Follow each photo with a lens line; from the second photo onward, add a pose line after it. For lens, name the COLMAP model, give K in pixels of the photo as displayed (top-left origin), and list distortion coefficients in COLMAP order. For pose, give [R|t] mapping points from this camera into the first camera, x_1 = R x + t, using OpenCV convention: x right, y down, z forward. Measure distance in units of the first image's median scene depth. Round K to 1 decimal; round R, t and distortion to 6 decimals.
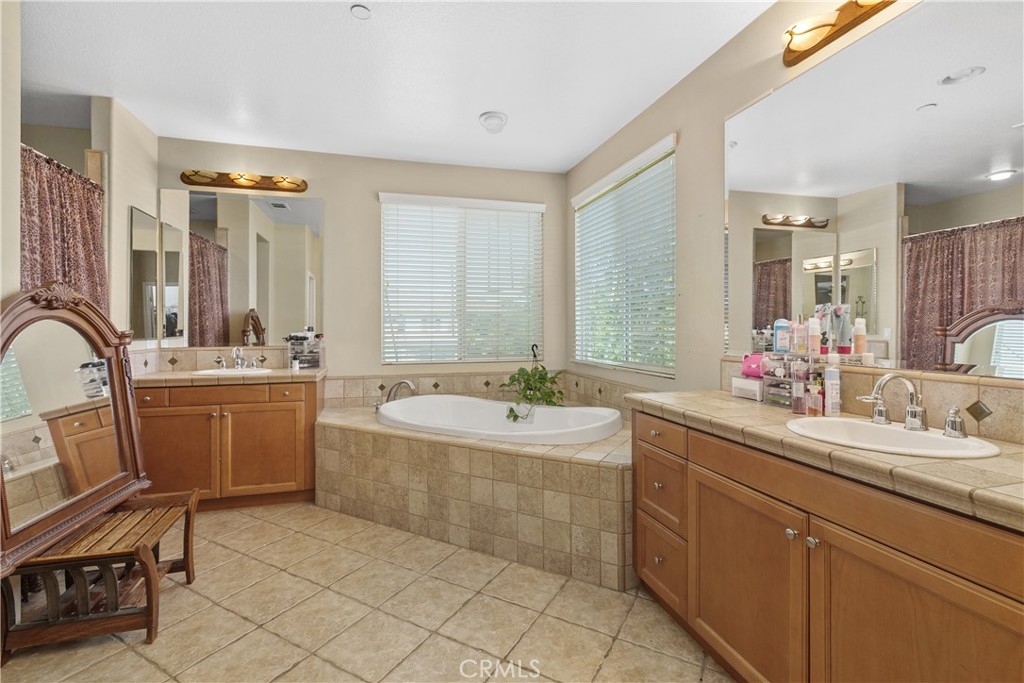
lens RADIAL K [[470.9, 0, 510.6], [0, 470.9, 333.3], [0, 0, 1]] dist [-0.002427, -0.000397]
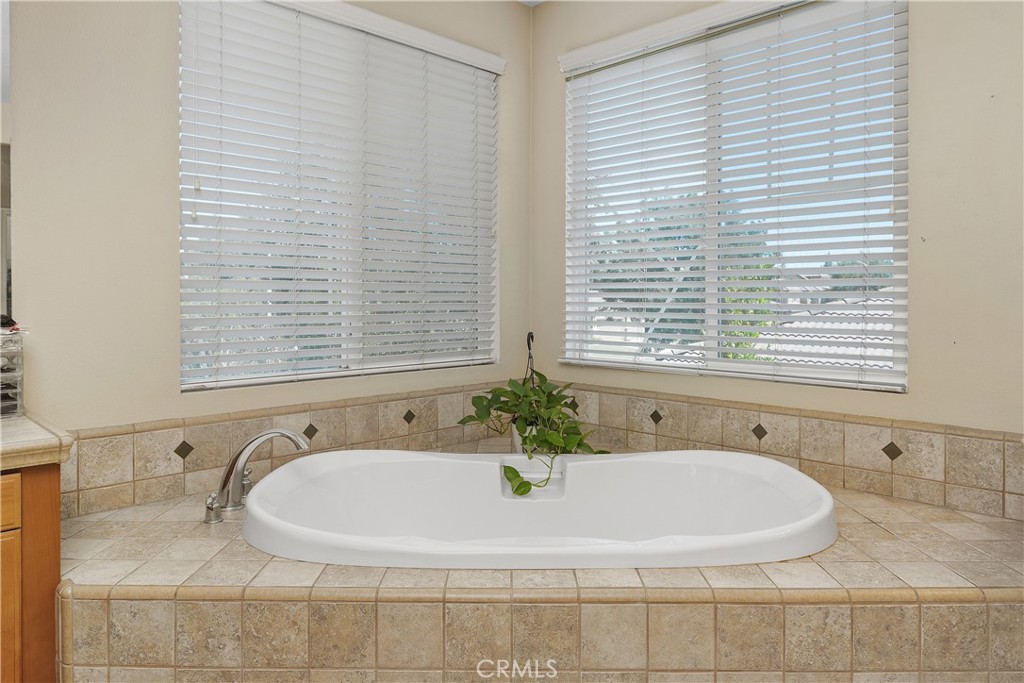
lens RADIAL K [[688.9, 0, 512.5], [0, 688.9, 342.2], [0, 0, 1]] dist [0.001380, 0.000782]
pose [[0.877269, -0.027232, 0.479225, -0.321407], [0.004312, 0.998796, 0.048865, -0.000015], [-0.479979, -0.040801, 0.876331, 0.397014]]
